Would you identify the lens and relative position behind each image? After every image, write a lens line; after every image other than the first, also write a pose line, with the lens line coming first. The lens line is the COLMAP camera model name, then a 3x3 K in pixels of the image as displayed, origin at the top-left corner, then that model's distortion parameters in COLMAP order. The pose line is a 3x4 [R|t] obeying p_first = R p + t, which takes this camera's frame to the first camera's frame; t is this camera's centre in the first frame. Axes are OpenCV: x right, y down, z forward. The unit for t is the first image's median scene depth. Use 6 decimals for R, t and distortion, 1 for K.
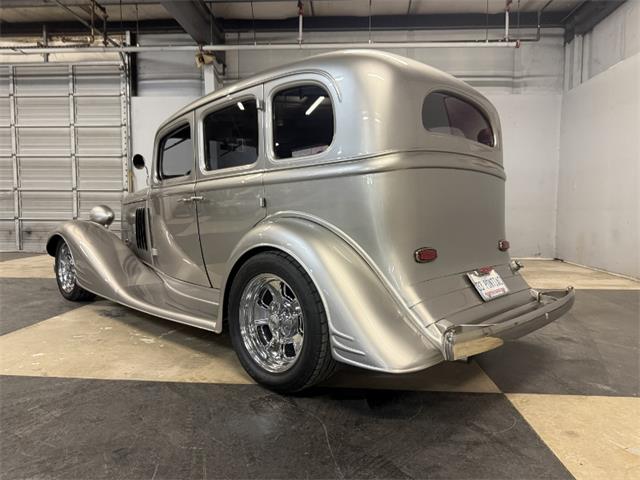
lens RADIAL K [[454.3, 0, 319.6], [0, 454.3, 241.1], [0, 0, 1]] dist [-0.001837, -0.006063]
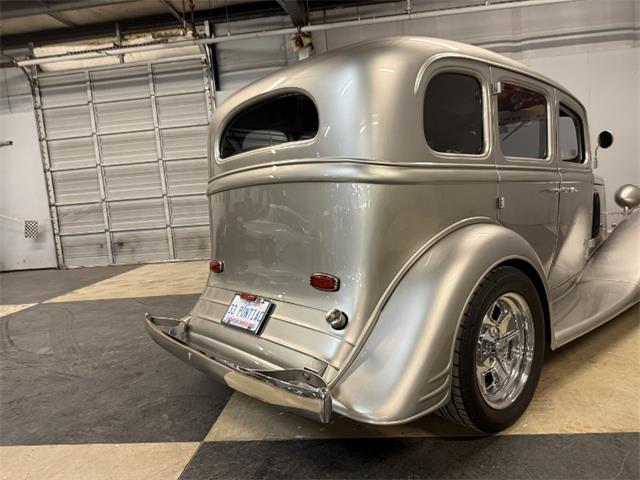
lens RADIAL K [[454.3, 0, 319.6], [0, 454.3, 241.1], [0, 0, 1]] dist [-0.001837, -0.006063]
pose [[0.995559, -0.084045, -0.042412, -0.196255], [0.085588, 0.995680, 0.035998, -0.026431], [0.039203, -0.039468, 0.998451, 0.060886]]
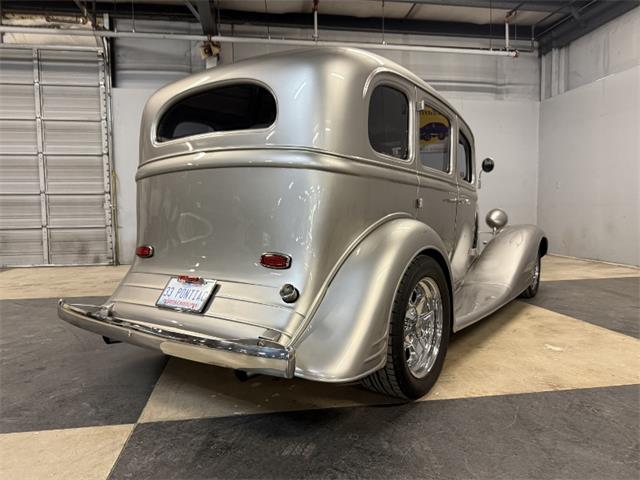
lens RADIAL K [[456.1, 0, 320.0], [0, 456.1, 240.0], [0, 0, 1]] dist [-0.002957, -0.004720]
pose [[0.974630, -0.033021, 0.221371, -0.235357], [0.033600, 0.999435, 0.001152, -0.007920], [-0.221284, 0.006315, 0.975189, 0.043470]]
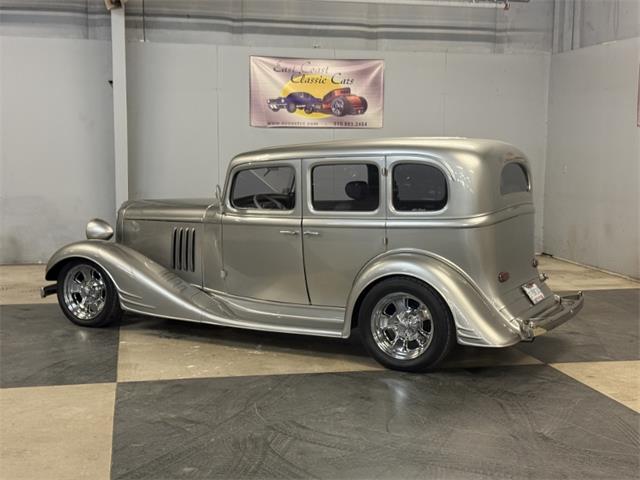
lens RADIAL K [[885.7, 0, 322.1], [0, 885.7, 242.1], [0, 0, 1]] dist [0.142368, -0.108645]
pose [[0.962724, -0.029271, 0.268898, -0.313446], [0.017817, 0.998831, 0.044938, -0.062797], [-0.269899, -0.038472, 0.962120, -0.470947]]
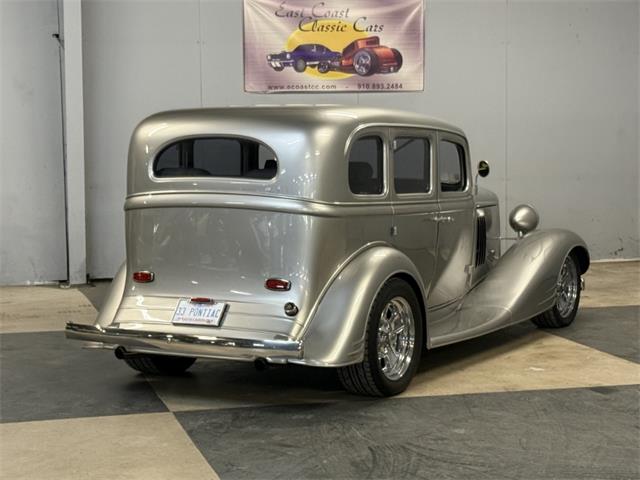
lens RADIAL K [[1392.4, 0, 320.0], [0, 1392.4, 240.0], [0, 0, 1]] dist [0.171995, -0.071151]
pose [[0.948028, -0.046641, 0.314750, -0.483059], [0.040232, 0.998830, 0.026832, -0.053491], [-0.315633, -0.012774, 0.948795, -0.646572]]
